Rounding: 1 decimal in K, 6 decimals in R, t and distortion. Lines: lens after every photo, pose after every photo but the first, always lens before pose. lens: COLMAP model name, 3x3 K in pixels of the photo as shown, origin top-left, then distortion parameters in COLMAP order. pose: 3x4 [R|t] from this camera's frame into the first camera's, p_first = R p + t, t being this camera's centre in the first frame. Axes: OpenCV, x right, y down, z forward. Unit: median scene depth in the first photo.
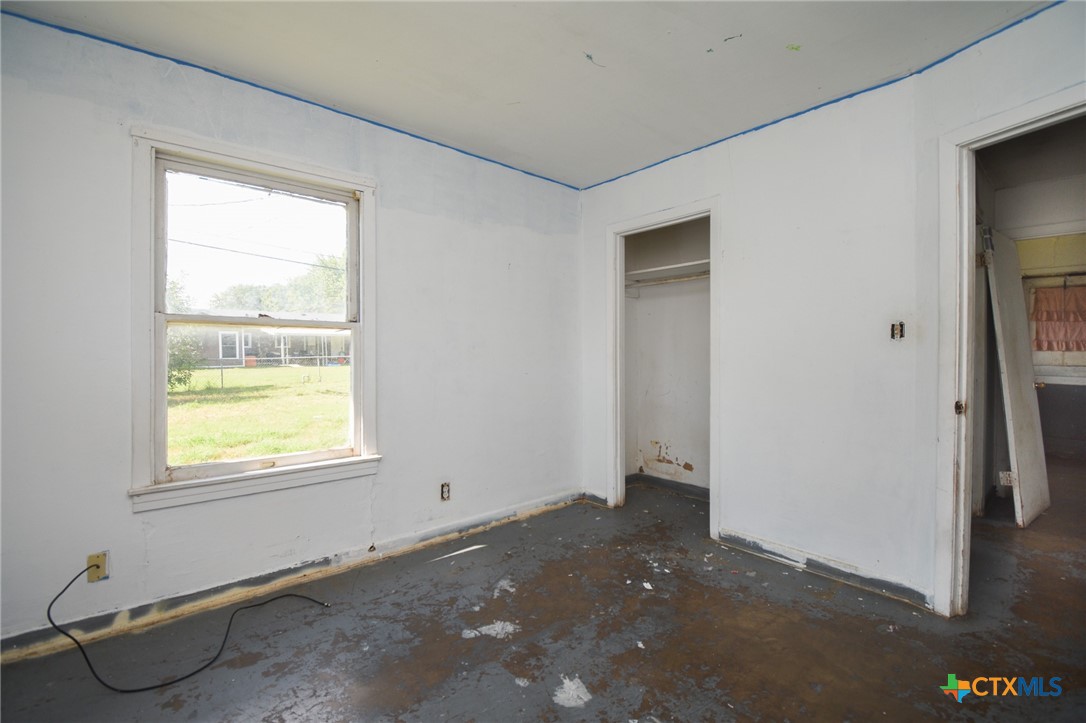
lens RADIAL K [[476.6, 0, 543.0], [0, 476.6, 361.5], [0, 0, 1]] dist [0.012253, -0.024050]
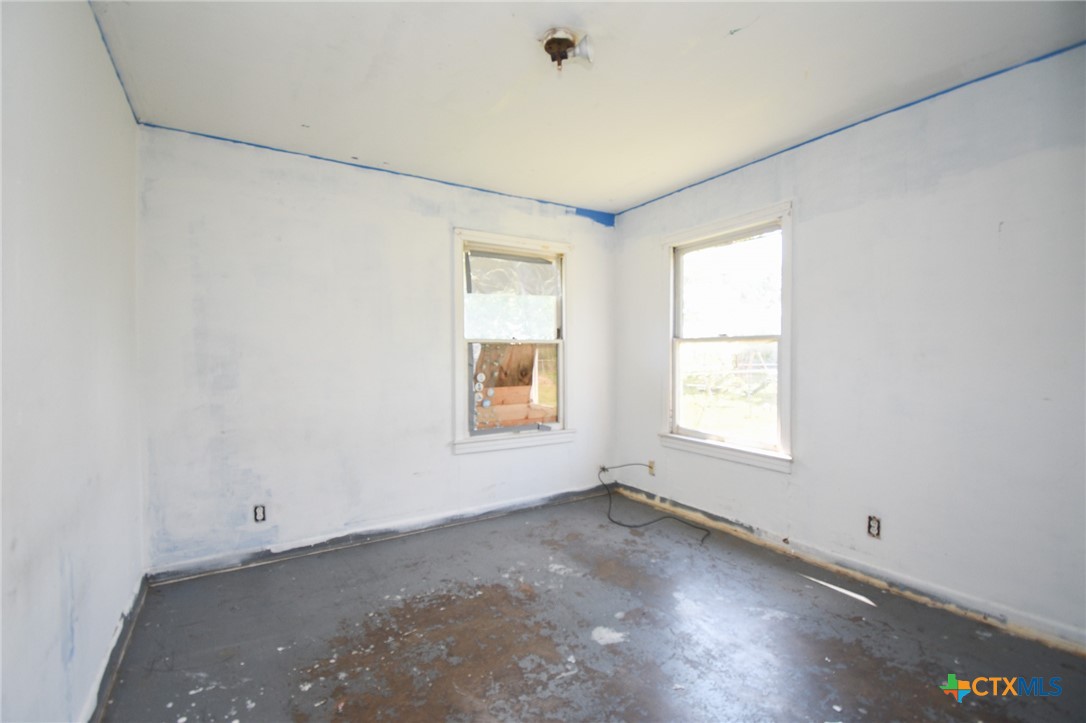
lens RADIAL K [[476.6, 0, 543.0], [0, 476.6, 361.5], [0, 0, 1]] dist [0.012253, -0.024050]
pose [[-0.151757, 0.015672, -0.988294, 0.819843], [-0.014014, 0.999740, 0.018005, -0.029692], [0.988318, 0.016582, -0.151498, 0.628992]]
